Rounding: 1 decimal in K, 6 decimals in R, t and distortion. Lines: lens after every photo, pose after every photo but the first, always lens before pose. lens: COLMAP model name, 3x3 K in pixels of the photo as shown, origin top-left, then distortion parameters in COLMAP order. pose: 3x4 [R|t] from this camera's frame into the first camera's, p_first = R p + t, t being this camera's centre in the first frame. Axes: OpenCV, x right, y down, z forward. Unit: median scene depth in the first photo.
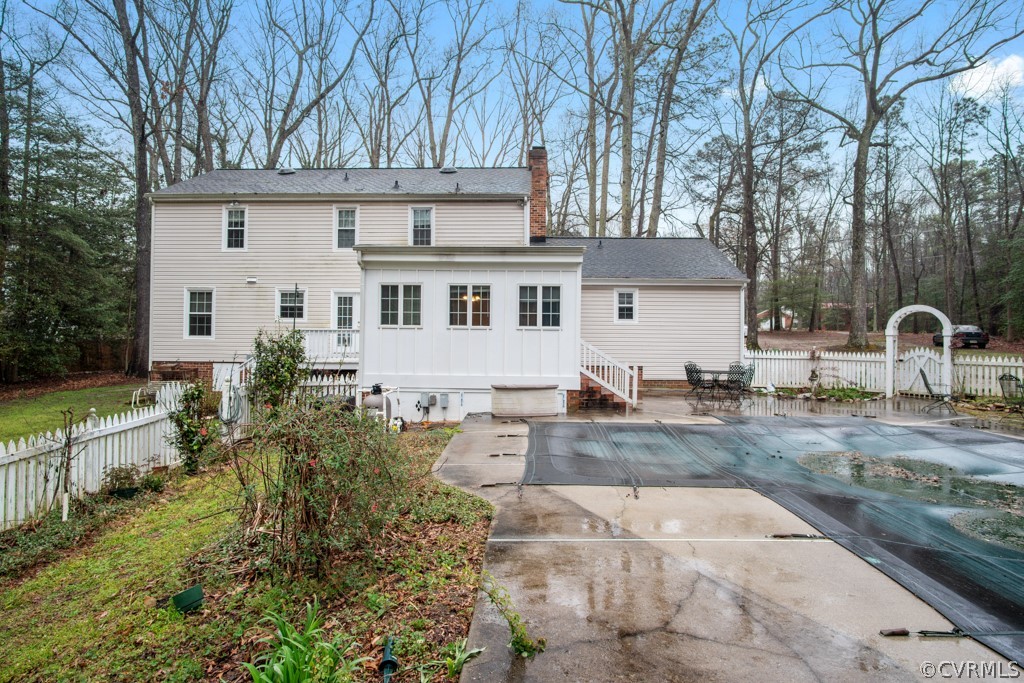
lens RADIAL K [[552.1, 0, 510.0], [0, 552.1, 325.9], [0, 0, 1]] dist [-0.022536, 0.000516]
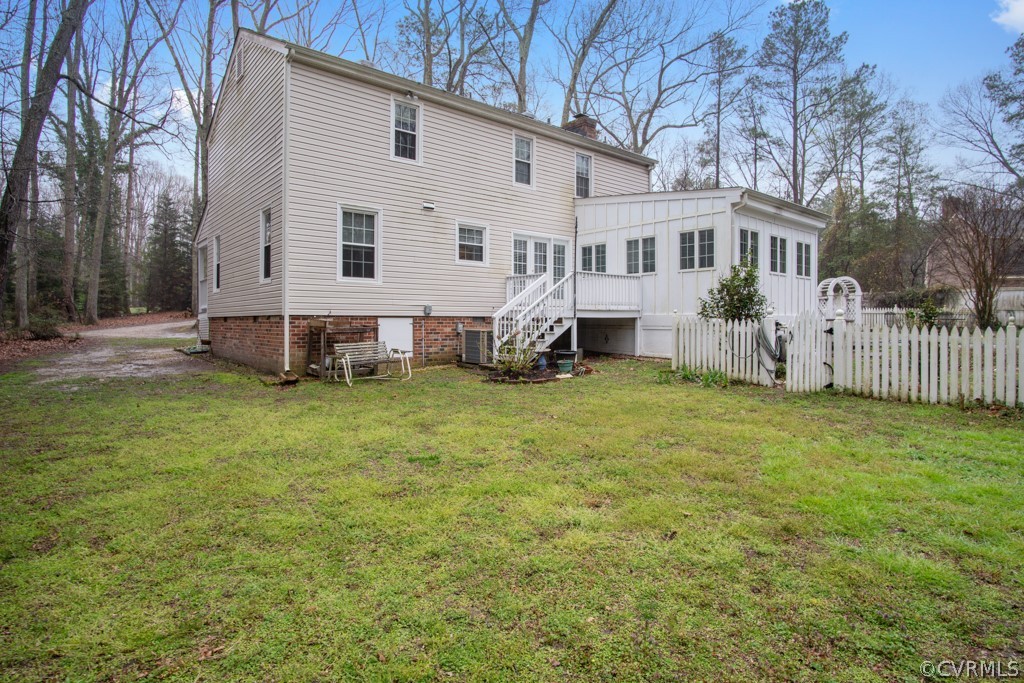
lens RADIAL K [[552.1, 0, 510.0], [0, 552.1, 325.9], [0, 0, 1]] dist [-0.022536, 0.000516]
pose [[0.743543, -0.011127, 0.668595, -0.909861], [-0.003640, 0.999779, 0.020687, 0.064942], [-0.668678, -0.017816, 0.743339, 0.377186]]
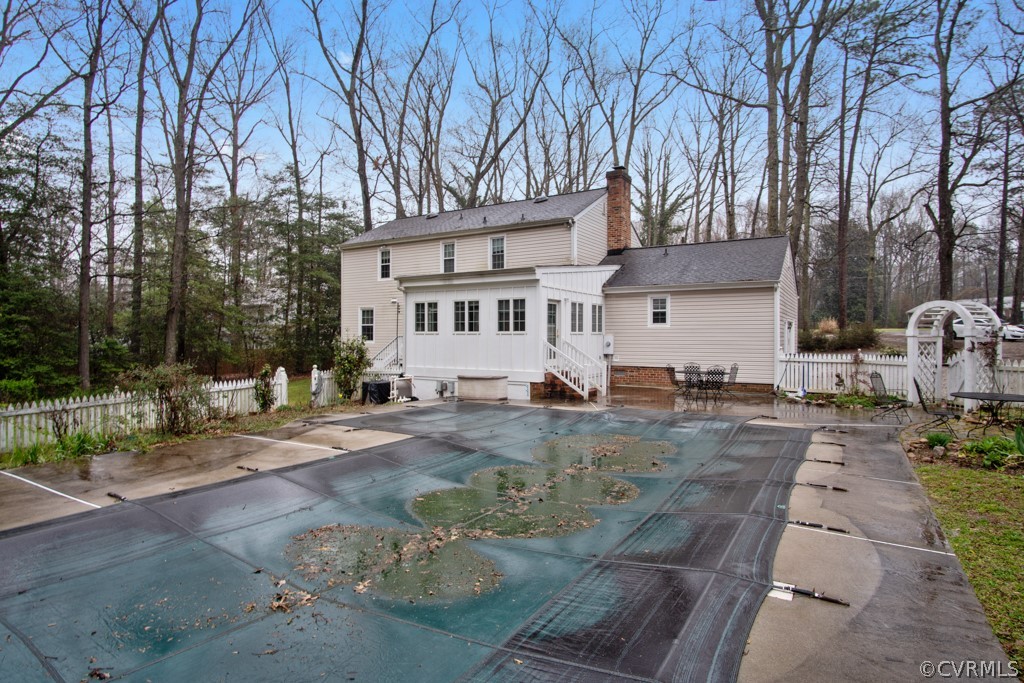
lens RADIAL K [[546.3, 0, 512.0], [0, 546.3, 341.5], [0, 0, 1]] dist [0.000778, 0.000418]
pose [[0.871763, -0.003500, -0.489915, 0.482802], [0.012189, 0.999820, 0.014546, 0.004330], [0.489776, -0.018652, 0.871649, -0.067632]]
